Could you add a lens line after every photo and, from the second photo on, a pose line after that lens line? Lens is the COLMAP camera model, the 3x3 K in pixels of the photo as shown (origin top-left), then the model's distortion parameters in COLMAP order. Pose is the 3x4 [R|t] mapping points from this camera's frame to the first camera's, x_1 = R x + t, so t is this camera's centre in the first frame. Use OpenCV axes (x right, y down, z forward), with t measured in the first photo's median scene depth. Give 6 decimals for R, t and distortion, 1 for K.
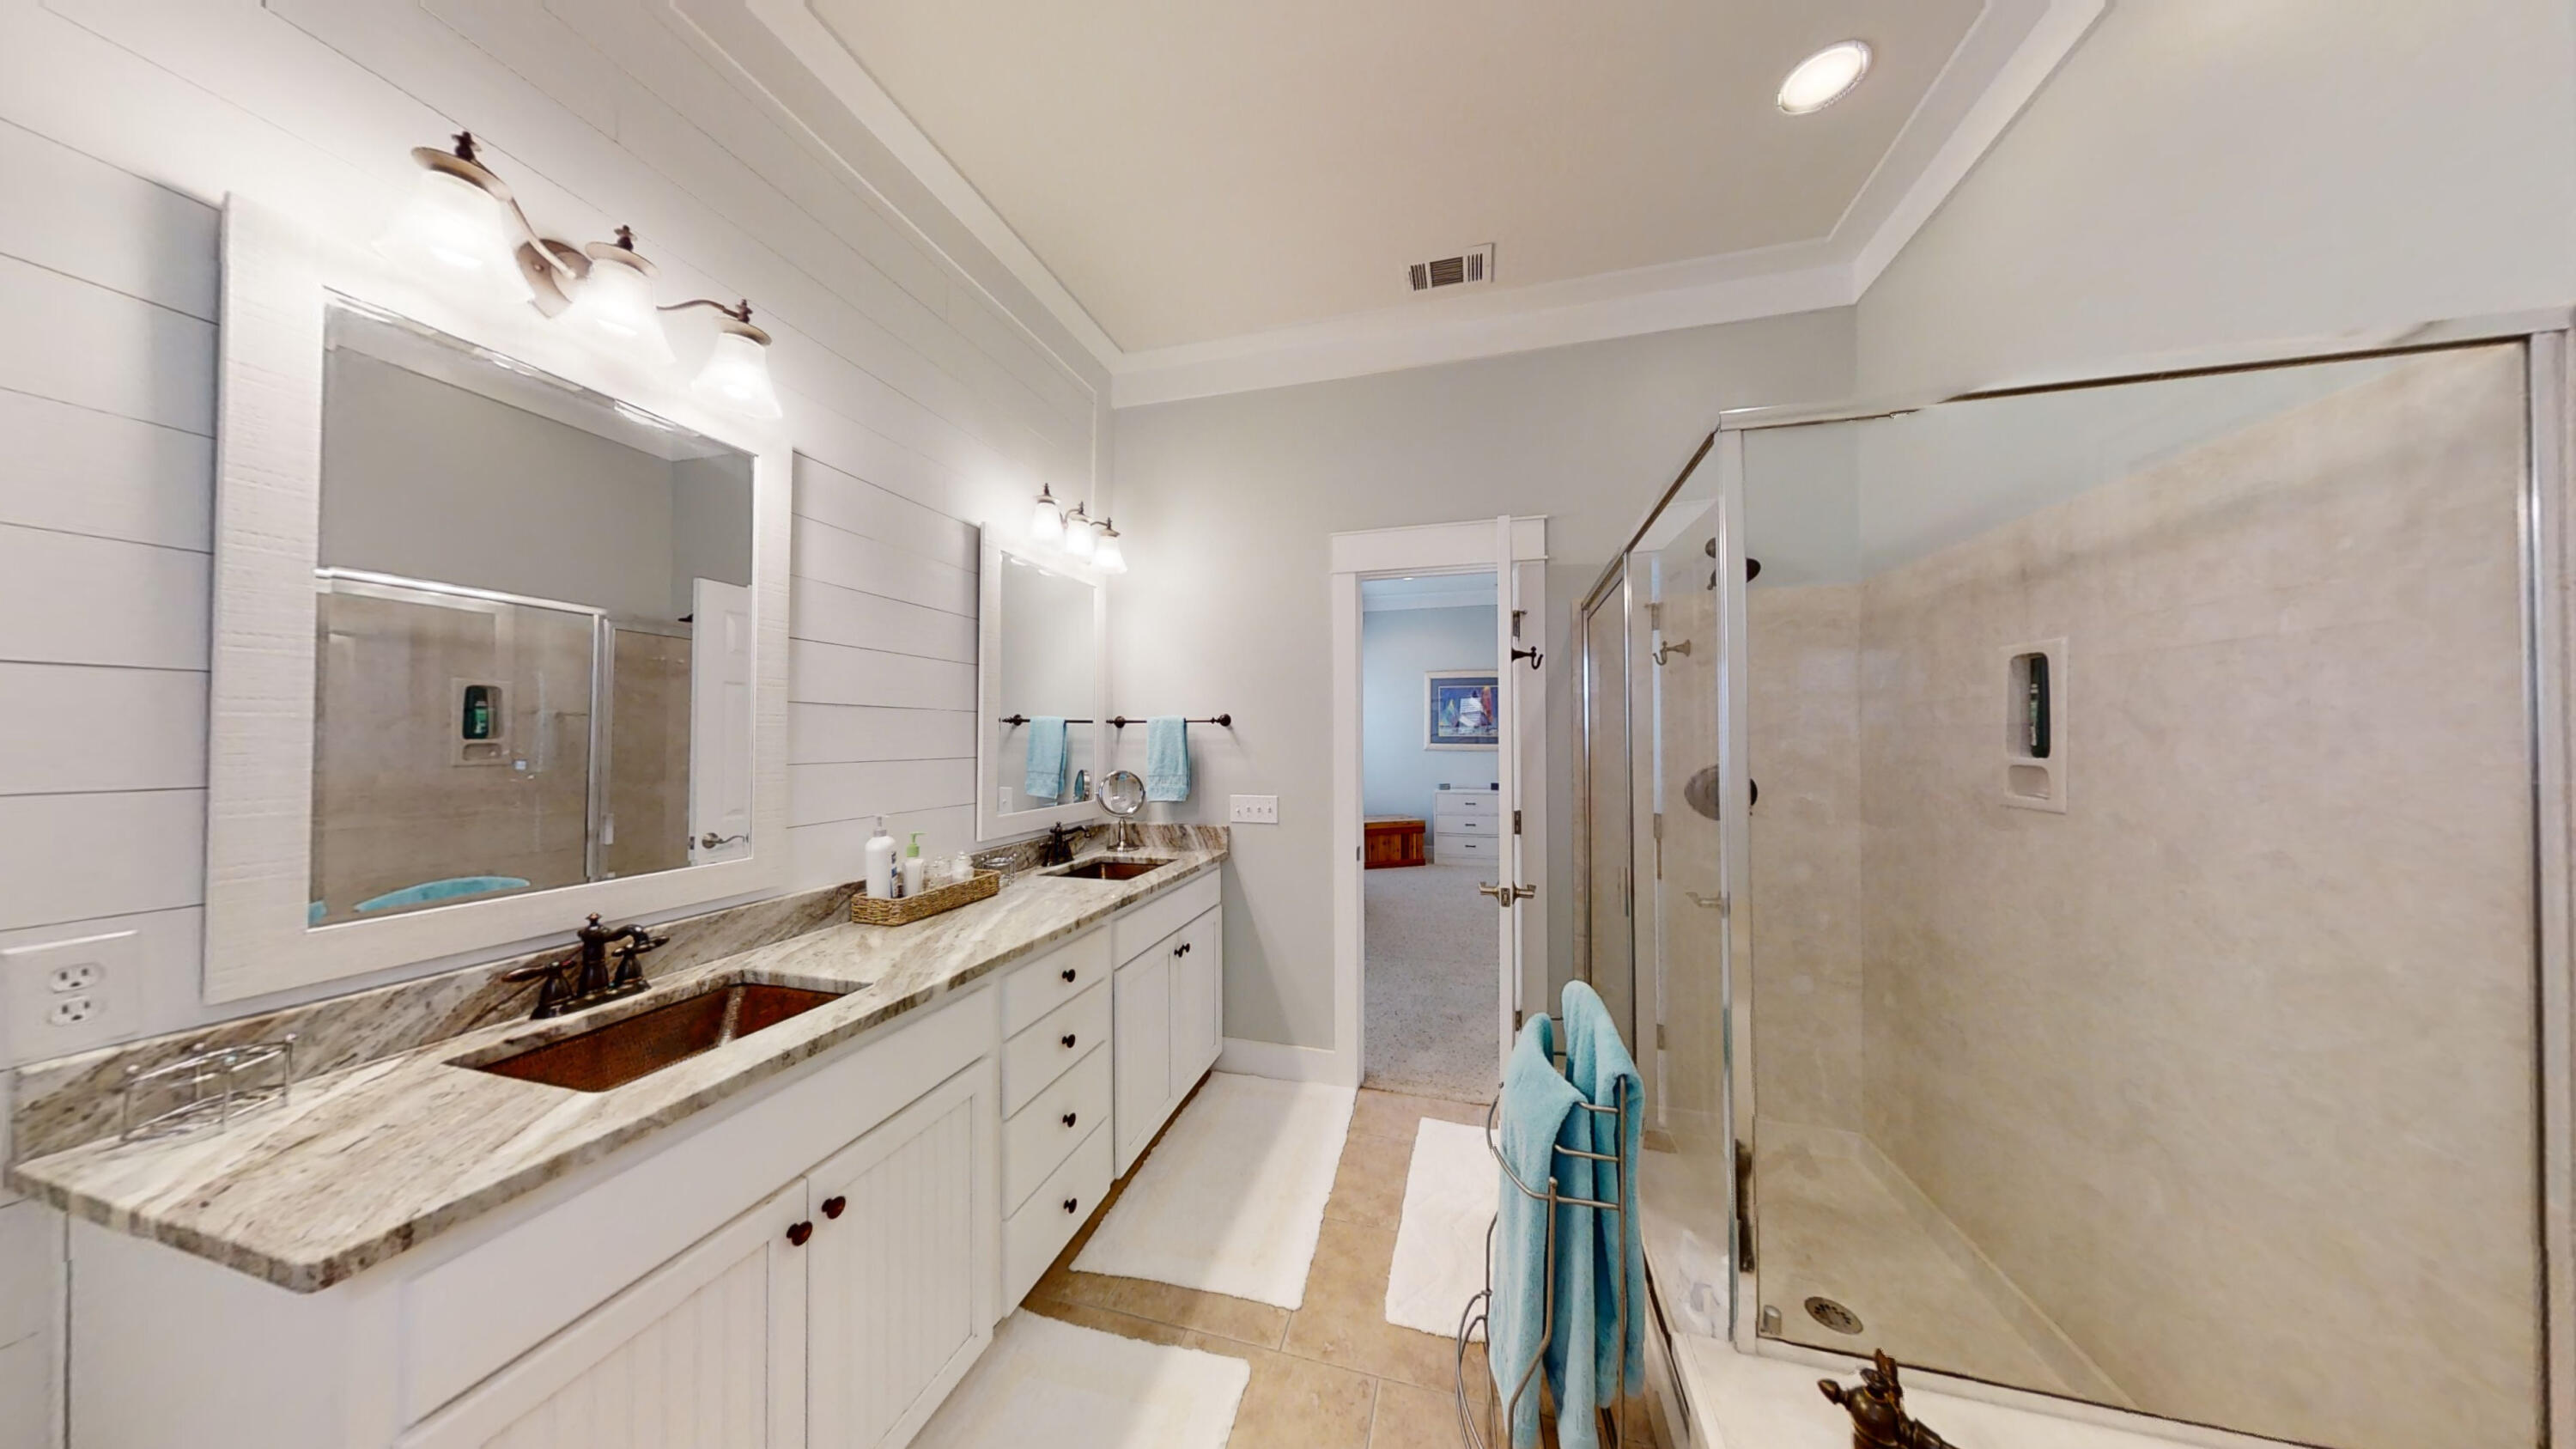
lens RADIAL K [[945.2, 0, 1287.7], [0, 945.2, 730.6], [0, 0, 1]] dist [0.000505, -0.000030]
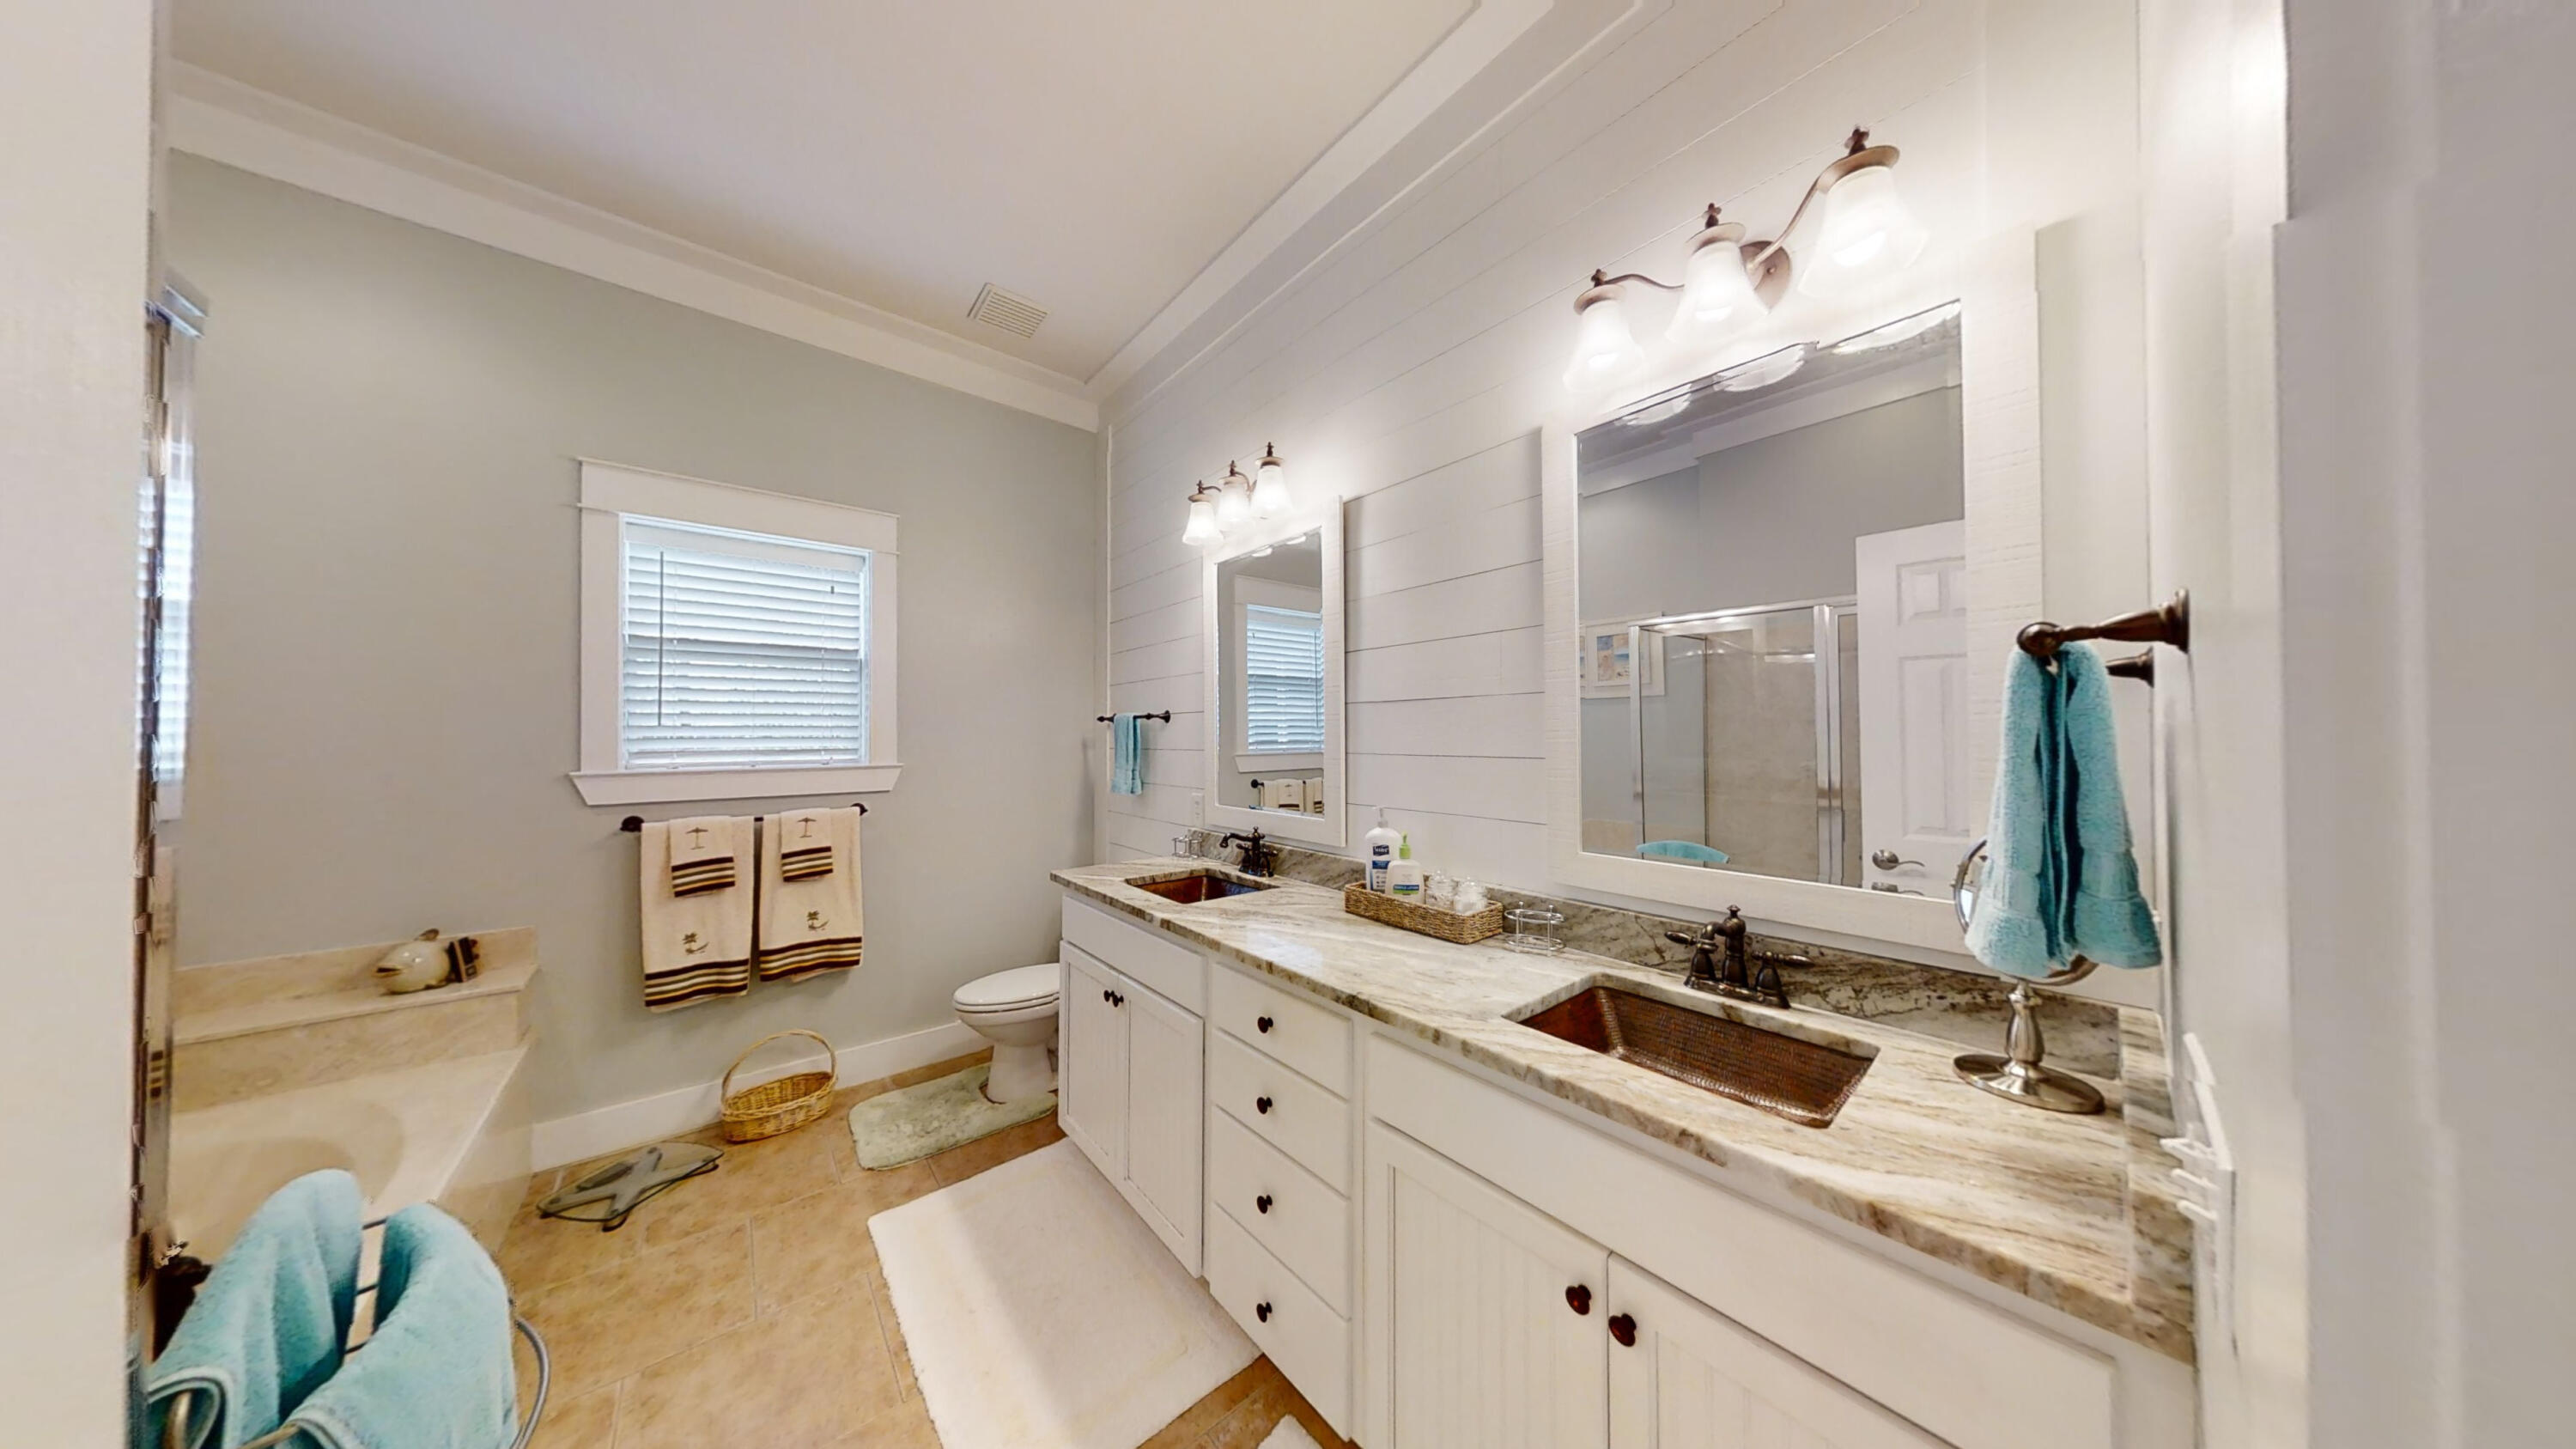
lens RADIAL K [[945.2, 0, 1287.7], [0, 945.2, 730.6], [0, 0, 1]] dist [0.000505, -0.000030]
pose [[-0.738284, 0.000918, -0.674489, 0.265954], [0.021858, 0.999506, -0.022566, 0.027112], [0.674136, -0.031403, -0.737940, 1.458043]]
